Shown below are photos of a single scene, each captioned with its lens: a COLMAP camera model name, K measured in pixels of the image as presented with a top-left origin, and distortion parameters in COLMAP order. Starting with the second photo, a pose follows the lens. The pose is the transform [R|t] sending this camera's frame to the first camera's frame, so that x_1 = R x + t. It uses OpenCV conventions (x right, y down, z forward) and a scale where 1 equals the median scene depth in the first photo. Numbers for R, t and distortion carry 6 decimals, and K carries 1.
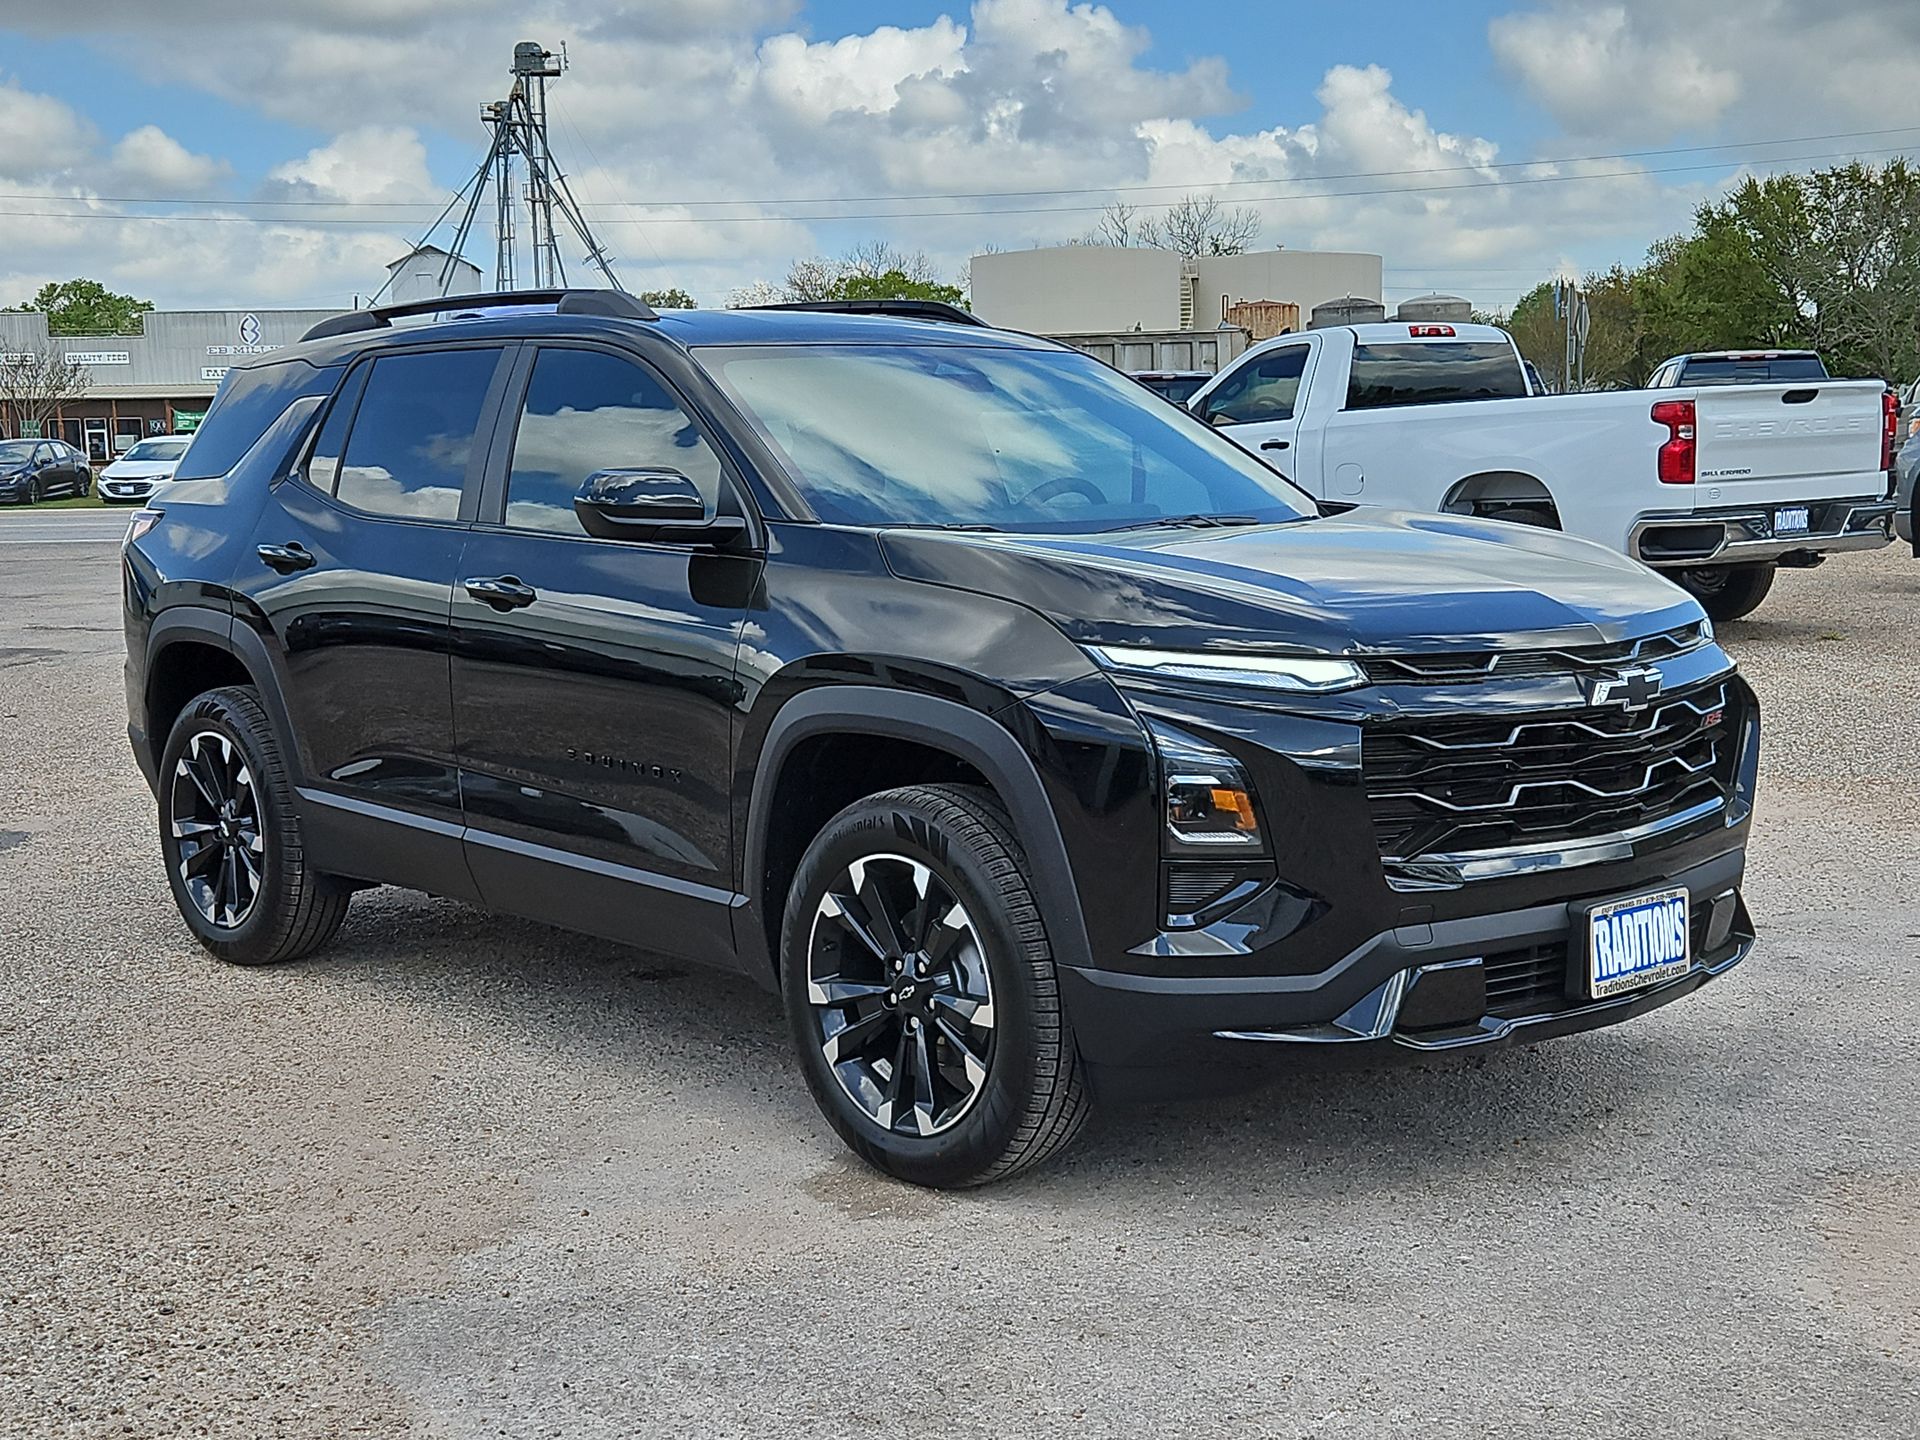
lens RADIAL K [[2517.3, 0, 945.6], [0, 2517.3, 726.3], [0, 0, 1]] dist [0.090359, 0.000000]
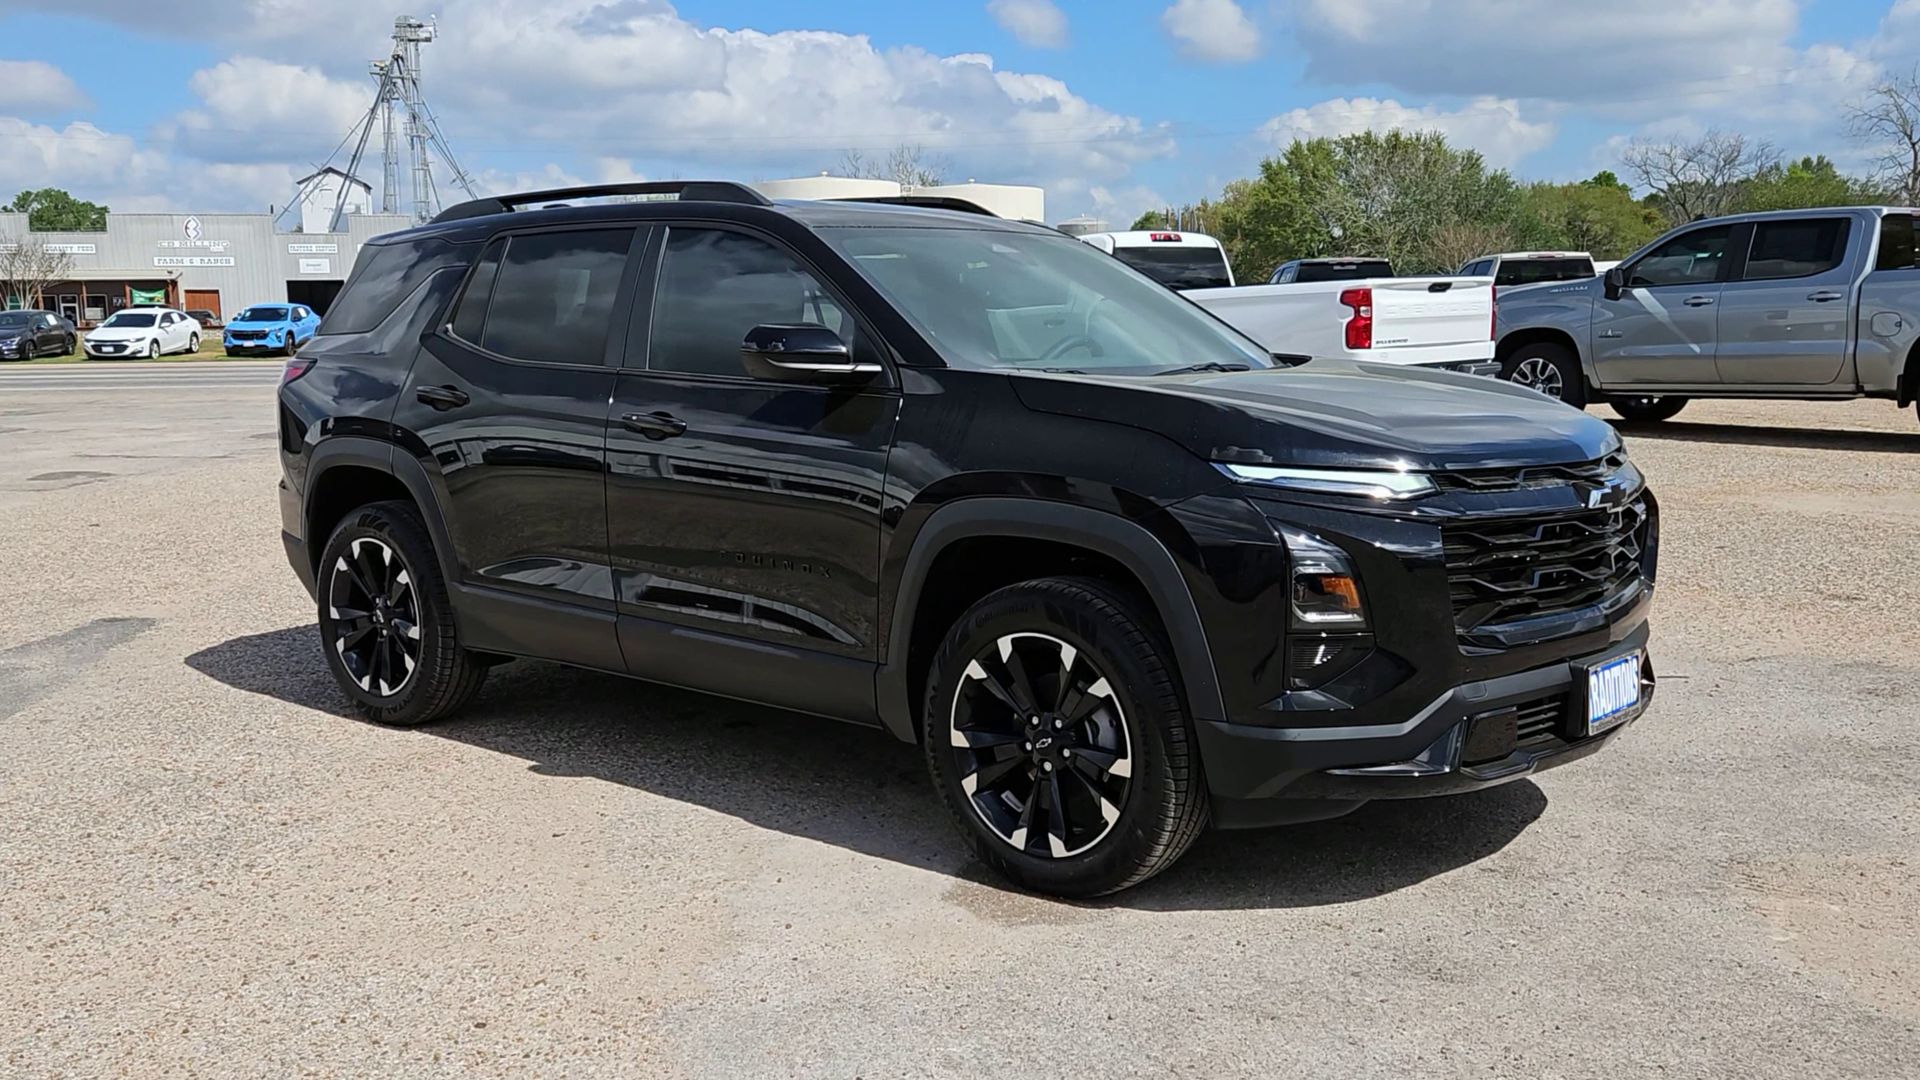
lens RADIAL K [[1800.3, 0, 923.3], [0, 1800.3, 545.1], [0, 0, 1]] dist [0.075680, 0.000000]
pose [[0.991516, -0.008879, 0.129685, -0.149316], [0.007541, 0.999913, 0.010808, -0.001549], [-0.129769, -0.009738, 0.991496, 0.095994]]
